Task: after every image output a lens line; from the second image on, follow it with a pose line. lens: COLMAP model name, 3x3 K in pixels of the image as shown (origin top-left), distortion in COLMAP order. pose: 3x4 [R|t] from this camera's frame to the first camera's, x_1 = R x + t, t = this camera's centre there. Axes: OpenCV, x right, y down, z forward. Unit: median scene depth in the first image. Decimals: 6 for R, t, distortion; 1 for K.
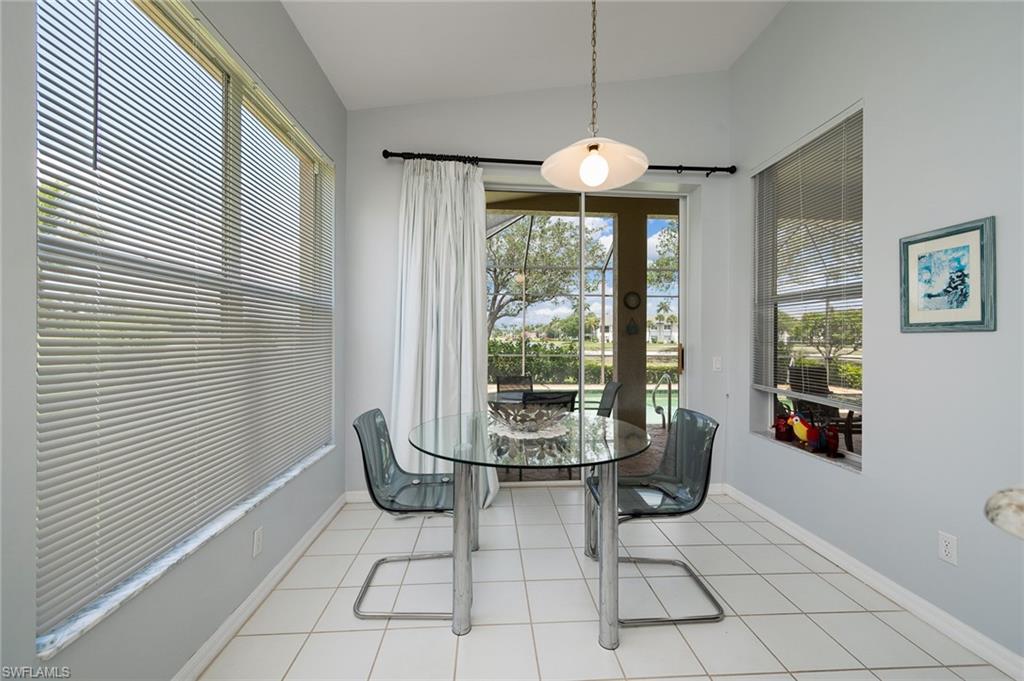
lens RADIAL K [[405.9, 0, 511.6], [0, 405.9, 334.9], [0, 0, 1]] dist [0.001196, 0.000031]
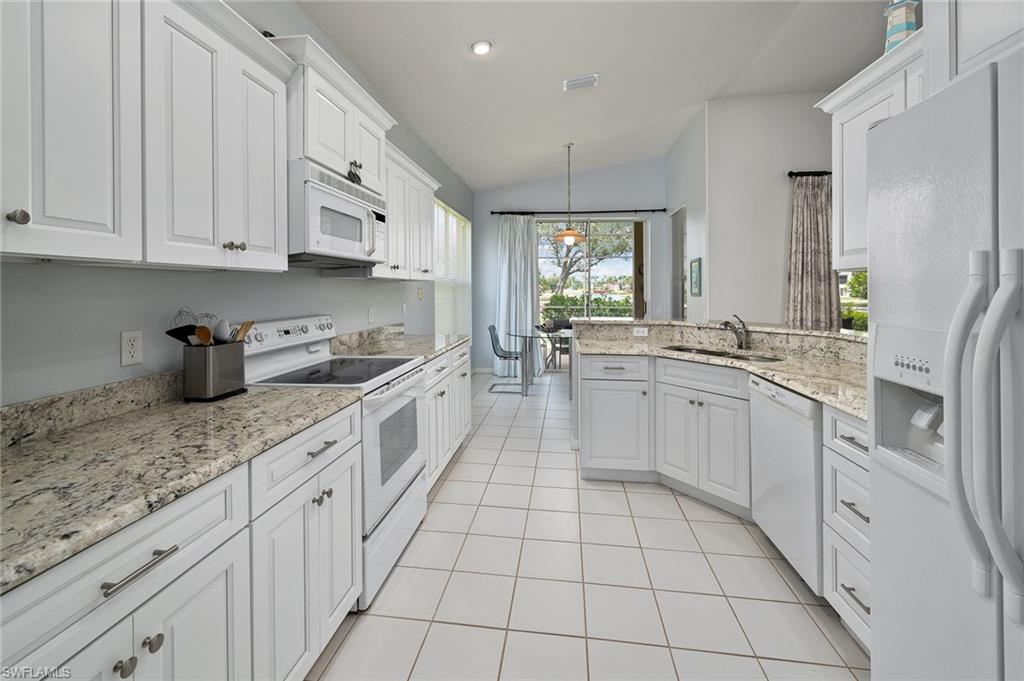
lens RADIAL K [[405.9, 0, 513.4], [0, 405.9, 339.0], [0, 0, 1]] dist [0.001196, 0.000031]
pose [[0.982058, 0.015867, -0.187911, 0.208112], [0.008075, 0.992002, 0.125964, -0.044573], [0.188406, -0.125222, 0.974075, -1.107285]]
